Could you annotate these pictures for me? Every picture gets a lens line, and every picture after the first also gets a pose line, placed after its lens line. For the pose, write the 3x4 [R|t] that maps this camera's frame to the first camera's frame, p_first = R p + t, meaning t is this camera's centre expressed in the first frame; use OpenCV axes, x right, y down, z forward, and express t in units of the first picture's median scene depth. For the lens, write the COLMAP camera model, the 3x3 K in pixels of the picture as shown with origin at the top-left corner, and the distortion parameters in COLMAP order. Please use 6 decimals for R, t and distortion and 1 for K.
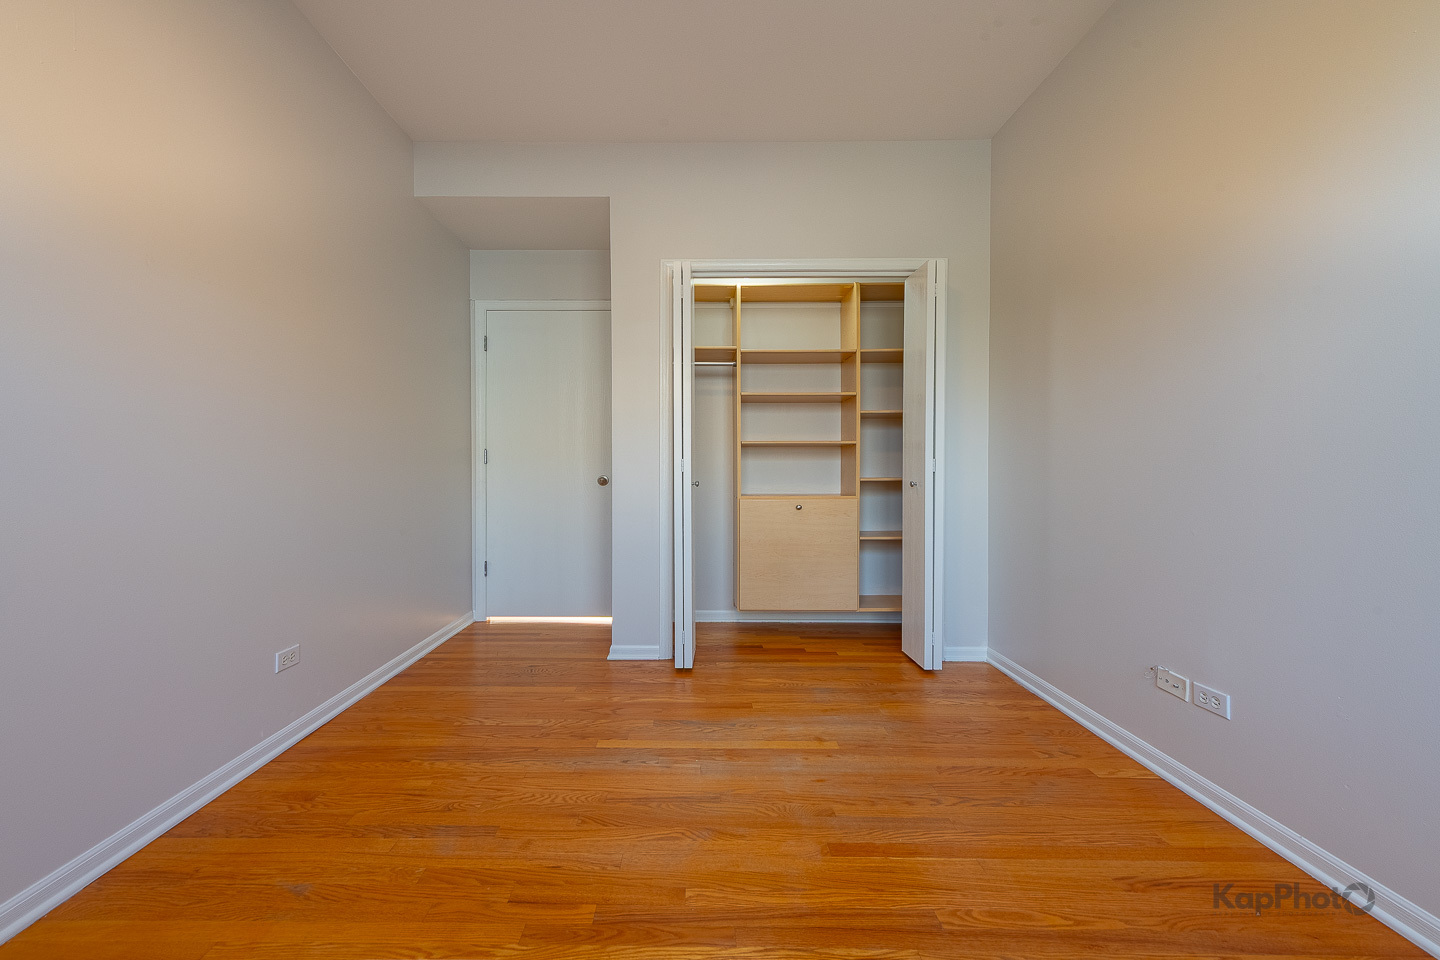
lens RADIAL K [[553.3, 0, 720.0], [0, 553.3, 480.0], [0, 0, 1]] dist [0.016168, -0.006569]
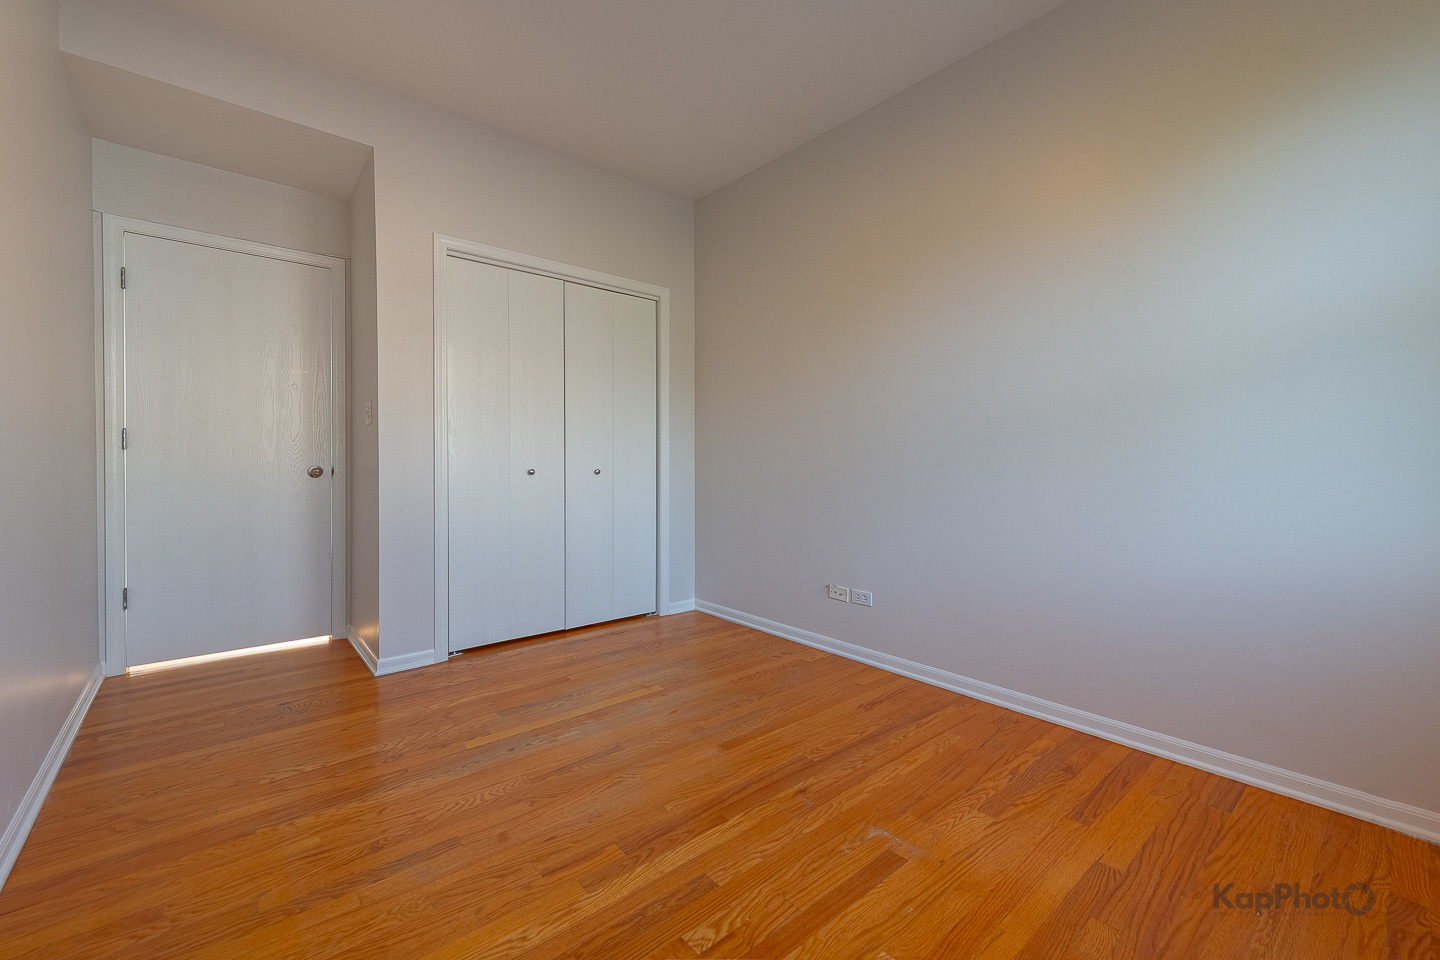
lens RADIAL K [[525.5, 0, 722.0], [0, 525.5, 468.4], [0, 0, 1]] dist [0.016071, -0.005443]
pose [[0.789279, -0.007836, 0.613985, -0.408301], [0.008960, 0.999959, 0.001243, 0.000553], [-0.613969, 0.004521, 0.789317, 0.008884]]
